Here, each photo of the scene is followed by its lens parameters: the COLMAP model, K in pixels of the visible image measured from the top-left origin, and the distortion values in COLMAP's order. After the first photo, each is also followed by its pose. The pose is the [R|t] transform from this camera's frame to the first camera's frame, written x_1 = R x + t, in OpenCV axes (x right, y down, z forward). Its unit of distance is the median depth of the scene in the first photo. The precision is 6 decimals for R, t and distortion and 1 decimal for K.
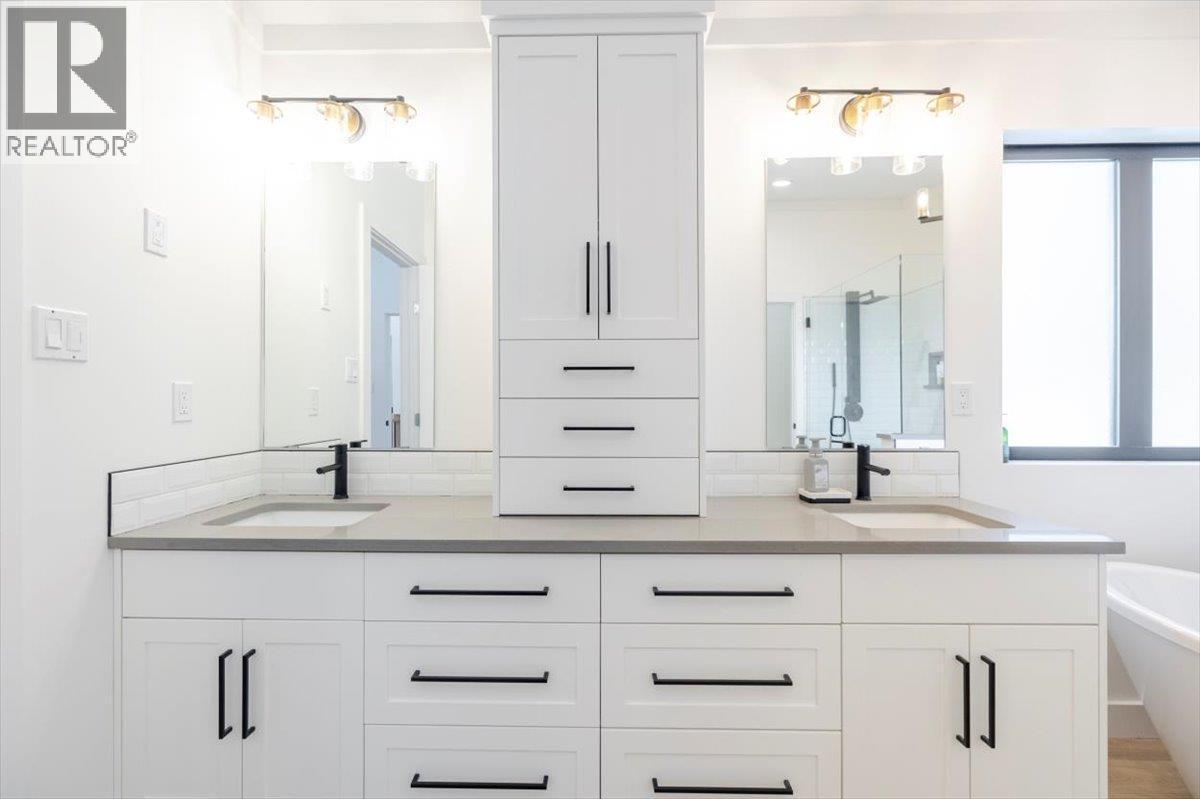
lens RADIAL K [[519.2, 0, 594.1], [0, 519.2, 398.2], [0, 0, 1]] dist [0.000033, 0.000288]
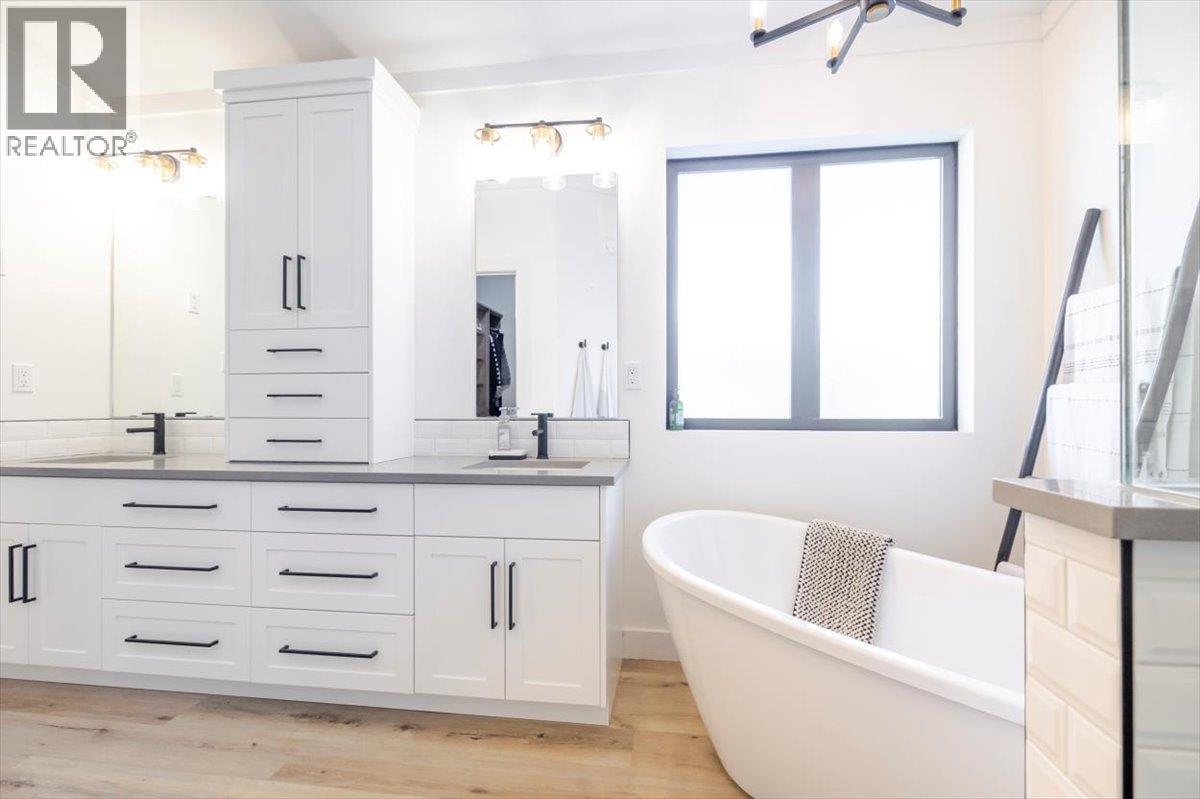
lens RADIAL K [[529.1, 0, 604.8], [0, 529.1, 404.7], [0, 0, 1]] dist [0.000449, -0.000051]
pose [[0.994054, -0.000909, -0.108886, 0.790257], [0.001114, 0.999998, 0.001823, 0.066248], [0.108884, -0.001934, 0.994053, -0.215432]]
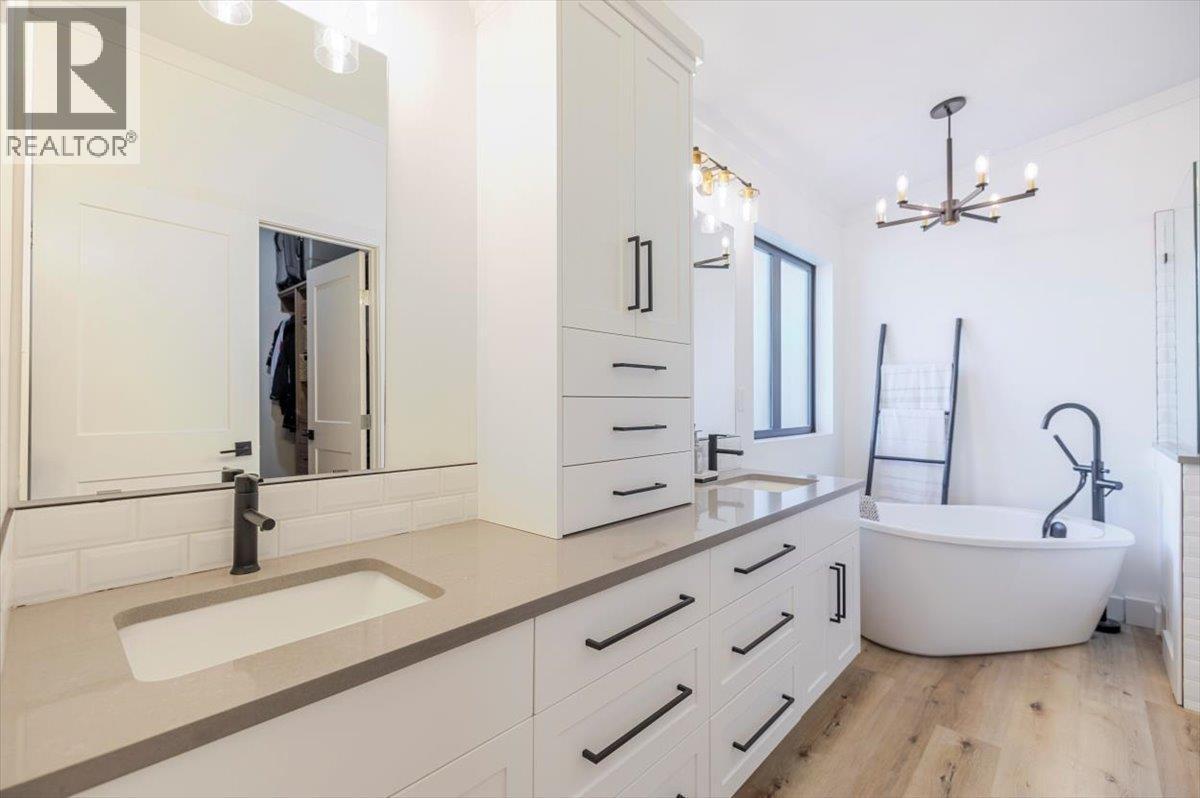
lens RADIAL K [[523.5, 0, 581.6], [0, 523.5, 395.1], [0, 0, 1]] dist [0.001230, 0.000342]
pose [[0.676993, 0.009776, 0.735925, -0.665247], [-0.004960, 0.999950, -0.008720, 0.004266], [-0.735973, 0.002253, 0.677007, 0.345545]]
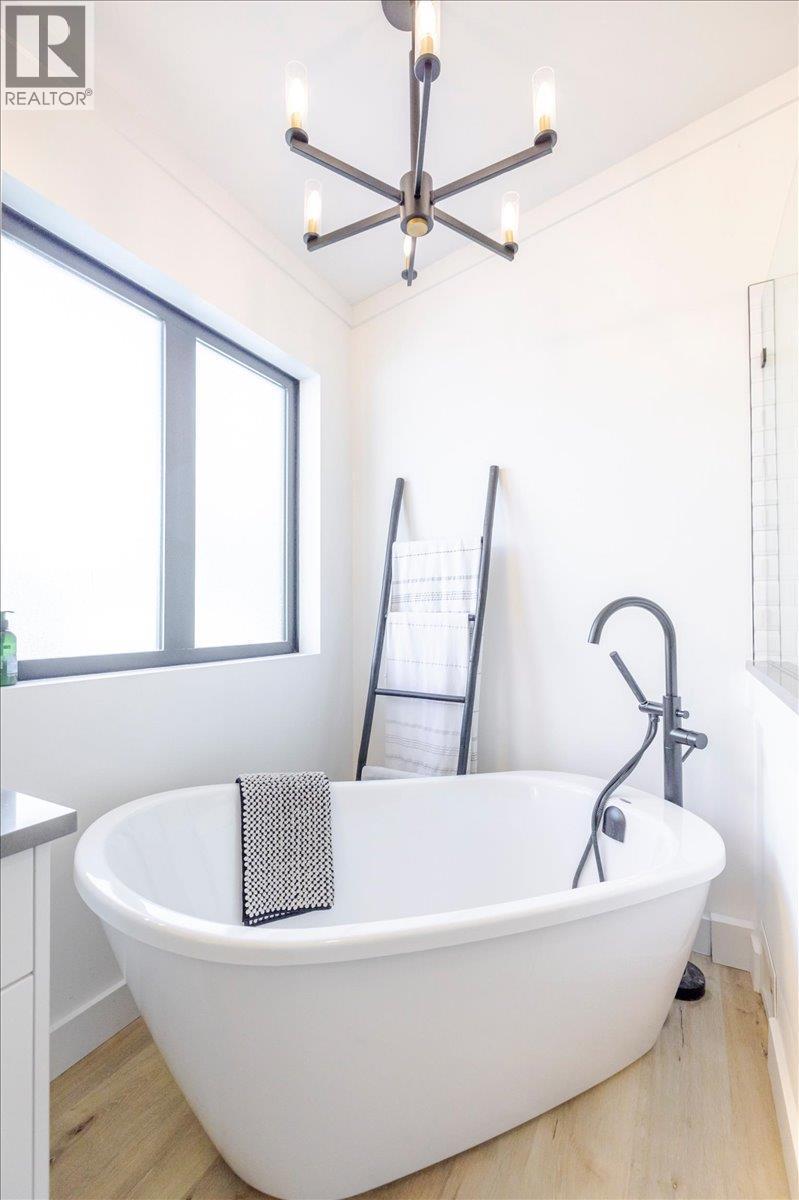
lens RADIAL K [[523.5, 0, 387.3], [0, 523.5, 605.9], [0, 0, 1]] dist [0.001230, 0.000342]
pose [[0.473910, 0.010917, 0.880506, 0.451908], [-0.000861, 0.999928, -0.011935, 0.032153], [-0.880573, 0.004898, 0.473885, 0.277950]]
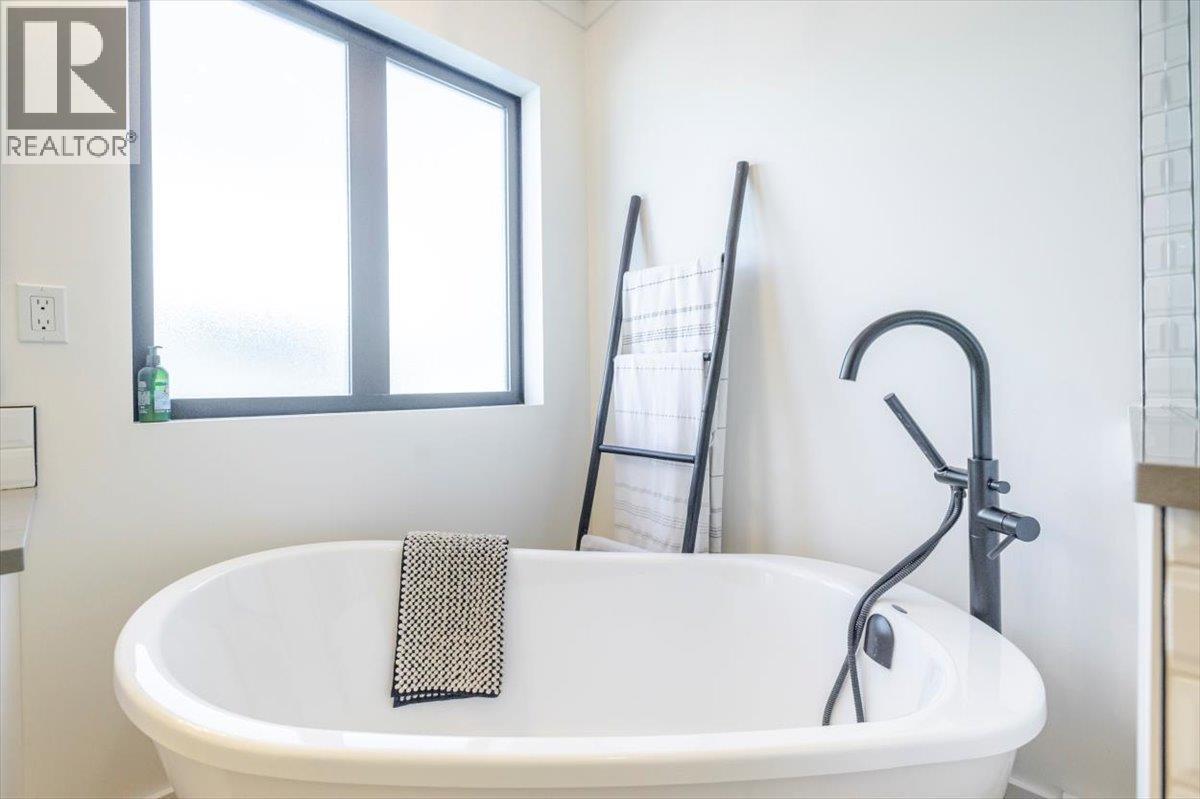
lens RADIAL K [[537.1, 0, 570.2], [0, 537.1, 384.9], [0, 0, 1]] dist [0.000600, -0.000270]
pose [[0.706812, -0.010325, 0.707327, 0.711073], [0.009827, 0.999940, 0.004776, 0.083494], [-0.707334, 0.003575, 0.706871, 0.176408]]
